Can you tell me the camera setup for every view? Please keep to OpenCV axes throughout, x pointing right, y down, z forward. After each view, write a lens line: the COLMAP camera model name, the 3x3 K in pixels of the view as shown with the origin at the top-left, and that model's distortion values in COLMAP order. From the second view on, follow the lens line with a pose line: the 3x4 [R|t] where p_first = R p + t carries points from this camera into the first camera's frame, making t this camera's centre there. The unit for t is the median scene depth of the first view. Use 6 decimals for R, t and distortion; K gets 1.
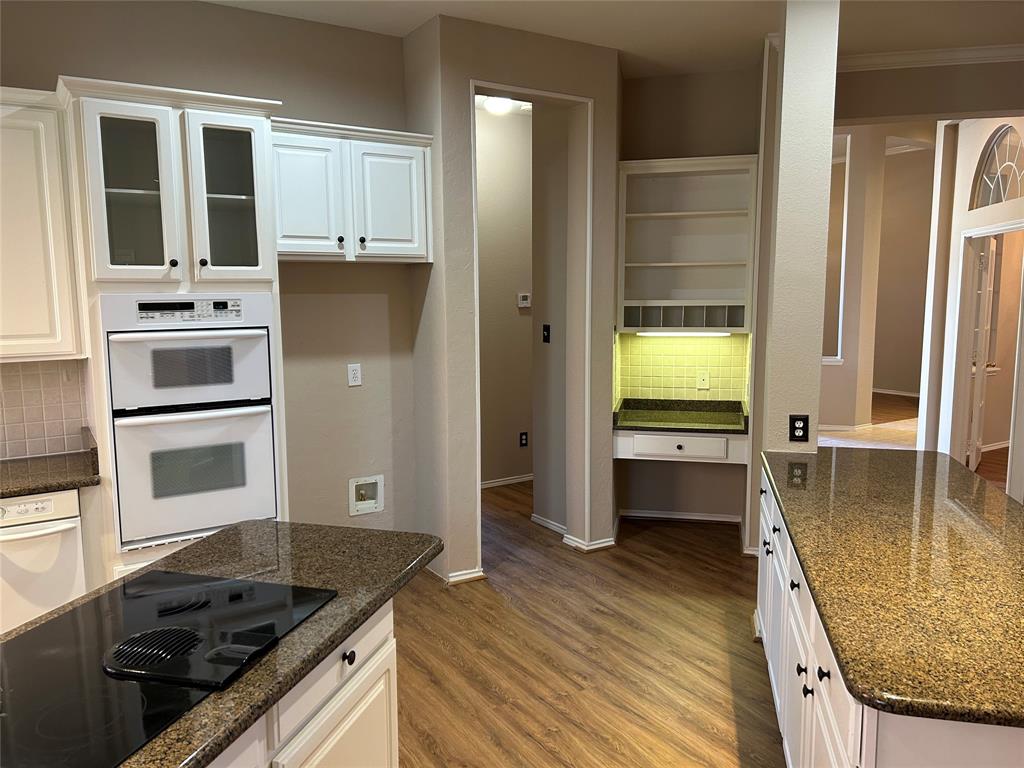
lens RADIAL K [[766.6, 0, 507.1], [0, 766.6, 380.0], [0, 0, 1]] dist [0.068264, -0.094636]
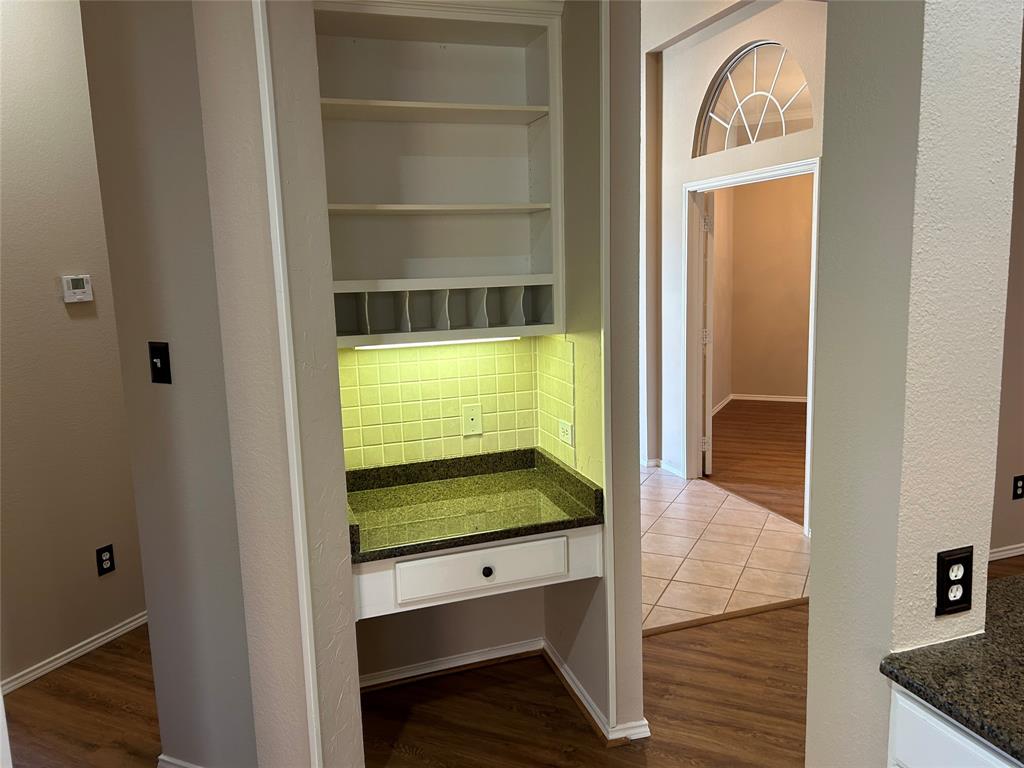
lens RADIAL K [[766.6, 0, 507.1], [0, 766.6, 380.0], [0, 0, 1]] dist [0.068264, -0.094636]
pose [[0.847632, -0.098816, 0.521302, -0.011577], [0.087340, 0.995087, 0.046611, -0.053532], [-0.523347, 0.006022, 0.852098, 0.520327]]
